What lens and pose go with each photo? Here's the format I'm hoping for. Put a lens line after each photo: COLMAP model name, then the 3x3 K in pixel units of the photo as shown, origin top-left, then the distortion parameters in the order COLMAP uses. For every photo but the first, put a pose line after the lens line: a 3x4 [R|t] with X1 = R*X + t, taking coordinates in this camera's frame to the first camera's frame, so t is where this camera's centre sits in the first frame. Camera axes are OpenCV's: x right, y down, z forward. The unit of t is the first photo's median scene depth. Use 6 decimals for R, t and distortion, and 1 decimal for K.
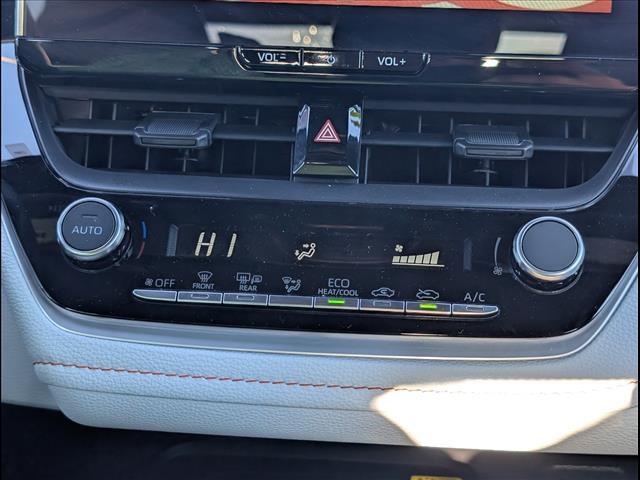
lens RADIAL K [[989.5, 0, 320.0], [0, 989.5, 240.0], [0, 0, 1]] dist [0.150772, -0.015437]
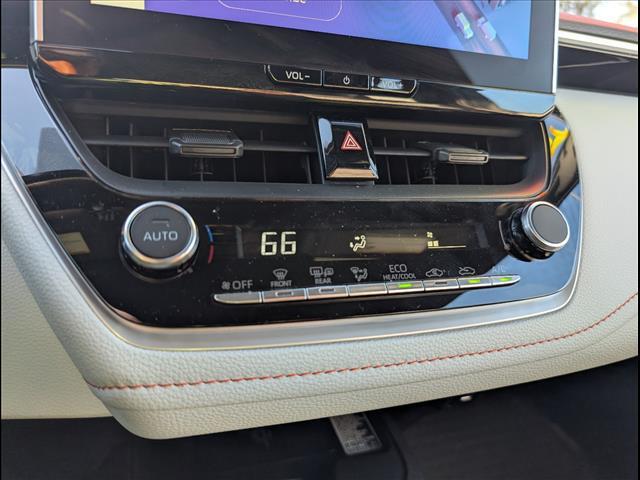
lens RADIAL K [[475.6, 0, 319.5], [0, 475.6, 236.3], [0, 0, 1]] dist [-0.002058, 0.008507]
pose [[0.918227, -0.066470, 0.390436, -0.269064], [0.075860, 0.997081, -0.008659, 0.005141], [-0.388721, 0.037570, 0.920589, 0.535988]]
